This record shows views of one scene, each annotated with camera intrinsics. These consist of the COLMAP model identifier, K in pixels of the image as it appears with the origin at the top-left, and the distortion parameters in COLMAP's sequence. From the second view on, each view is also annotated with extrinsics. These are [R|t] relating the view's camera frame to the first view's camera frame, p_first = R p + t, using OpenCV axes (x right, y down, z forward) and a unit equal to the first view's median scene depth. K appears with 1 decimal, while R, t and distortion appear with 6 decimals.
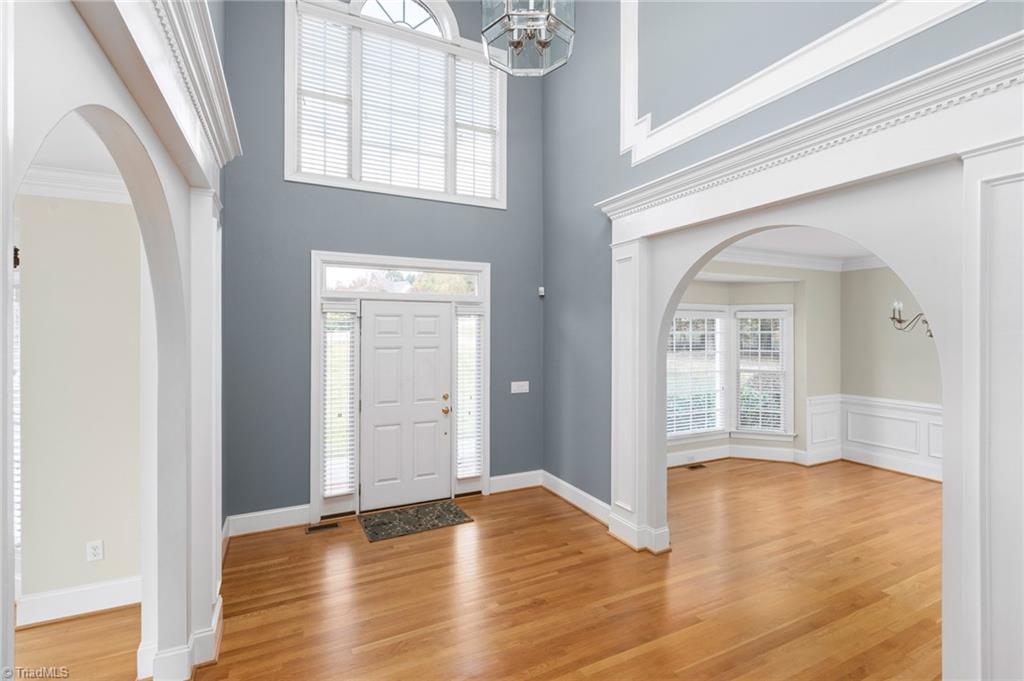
lens RADIAL K [[463.6, 0, 509.3], [0, 463.6, 333.8], [0, 0, 1]] dist [-0.001739, -0.000359]
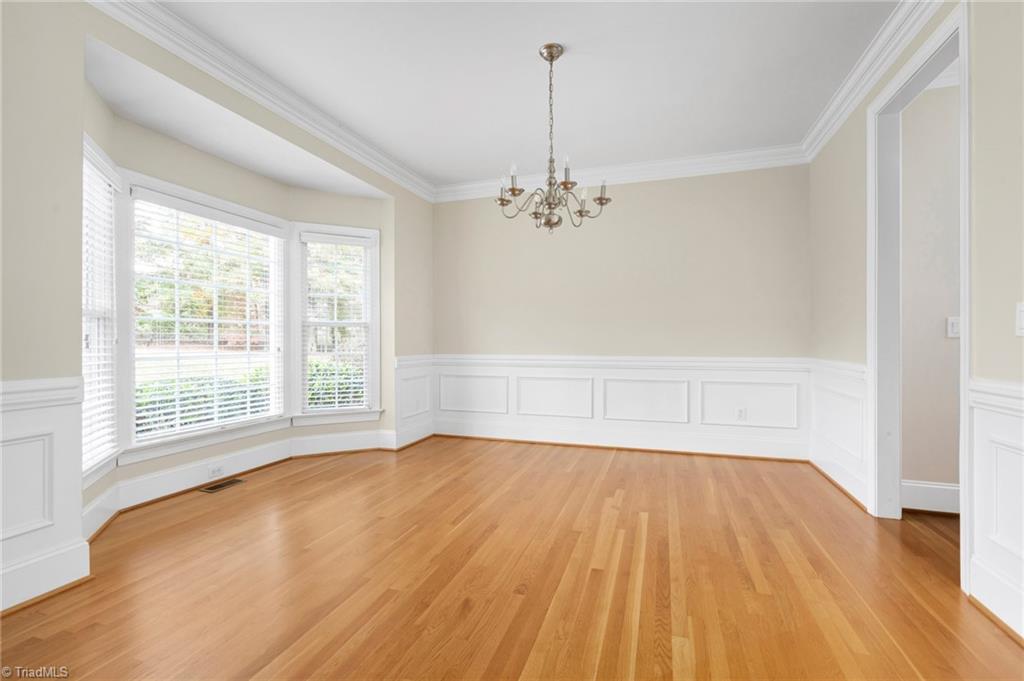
lens RADIAL K [[463.6, 0, 517.2], [0, 463.6, 338.2], [0, 0, 1]] dist [-0.001739, -0.000359]
pose [[0.690219, 0.003899, 0.723590, 0.245568], [-0.001497, 0.999991, -0.003960, 0.111860], [-0.723599, 0.001650, 0.690218, 0.356328]]
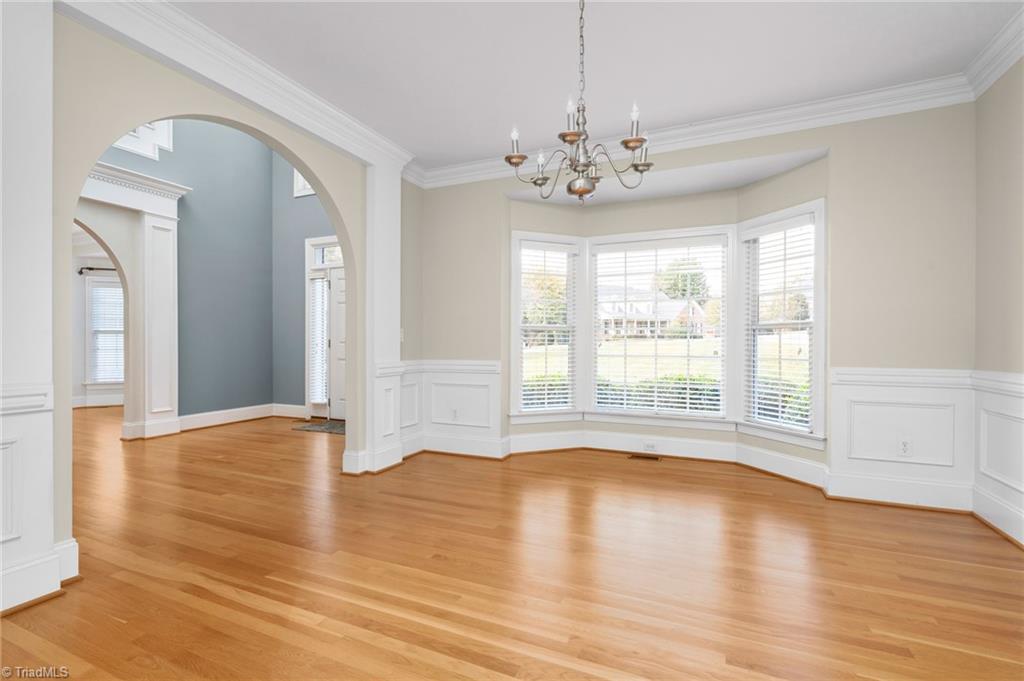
lens RADIAL K [[463.6, 0, 506.6], [0, 463.6, 344.6], [0, 0, 1]] dist [-0.001739, -0.000359]
pose [[0.633498, 0.005035, -0.773728, 0.822720], [-0.001195, 0.999984, 0.005528, 0.109671], [0.773744, -0.002577, 0.633494, 0.380937]]
